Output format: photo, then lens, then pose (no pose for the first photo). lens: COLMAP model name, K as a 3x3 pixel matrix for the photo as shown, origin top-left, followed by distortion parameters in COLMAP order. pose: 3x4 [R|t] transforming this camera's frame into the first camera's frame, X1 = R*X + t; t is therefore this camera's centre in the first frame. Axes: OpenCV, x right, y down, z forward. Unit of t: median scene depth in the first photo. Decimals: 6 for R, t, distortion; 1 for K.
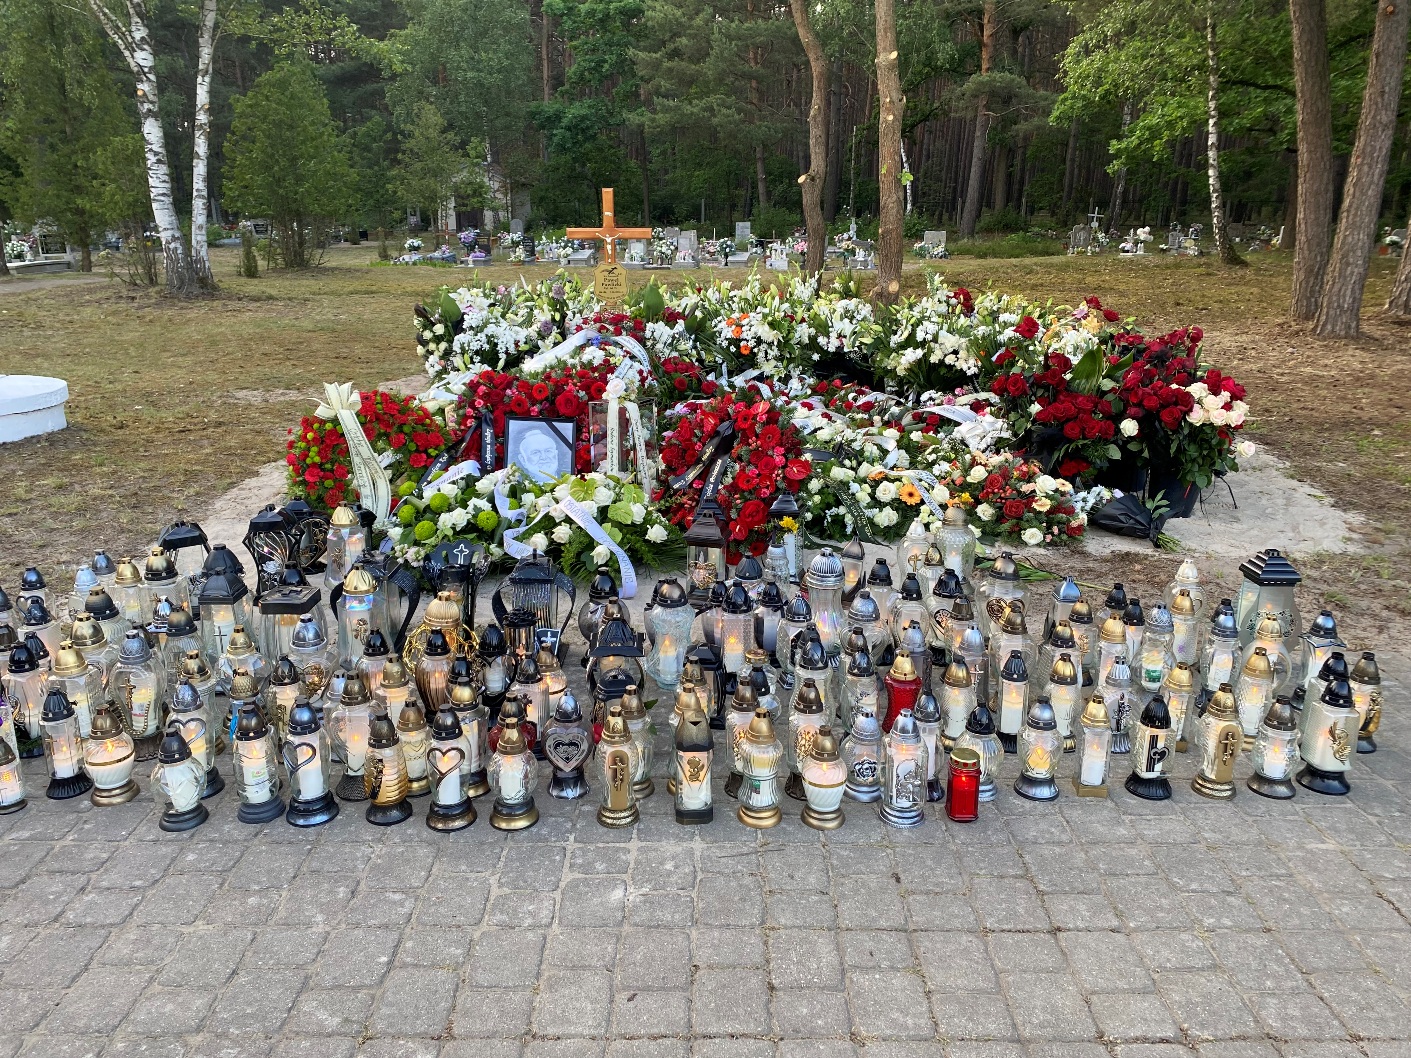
lens RADIAL K [[1072.5, 0, 702.5], [0, 1072.5, 539.3], [0, 0, 1]] dist [0.017438, -0.025993]
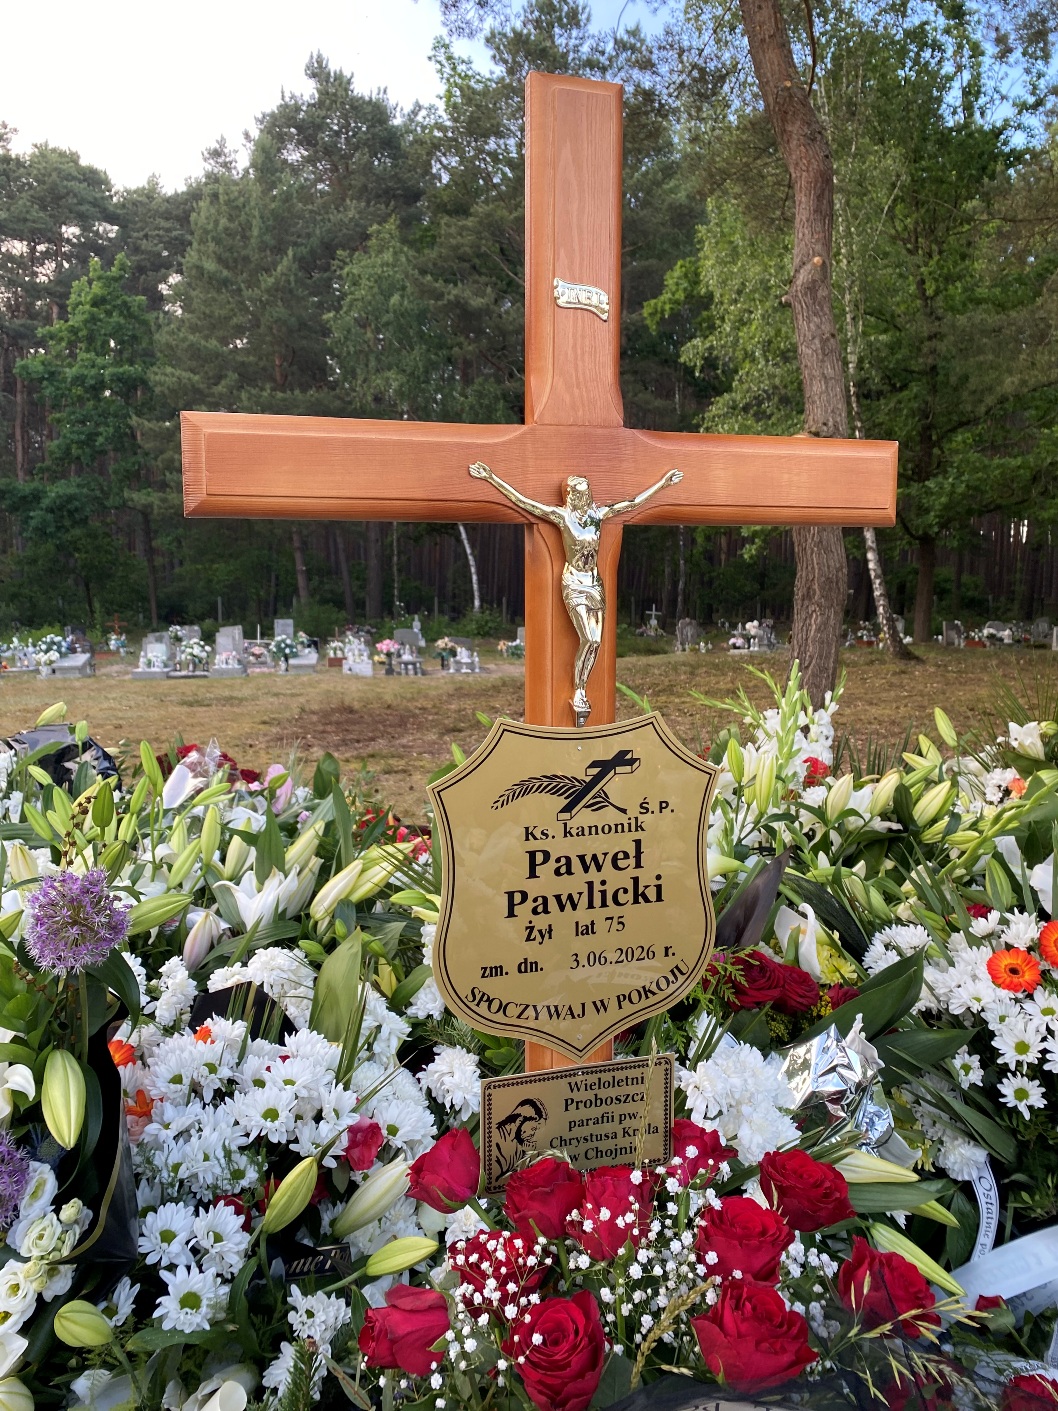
lens RADIAL K [[1072.5, 0, 529.6], [0, 1072.5, 701.1], [0, 0, 1]] dist [0.017438, -0.025993]
pose [[0.954474, -0.027465, 0.297027, -0.033193], [0.091036, 0.975067, -0.202378, -0.061836], [-0.284063, 0.220204, 0.933177, 0.234631]]
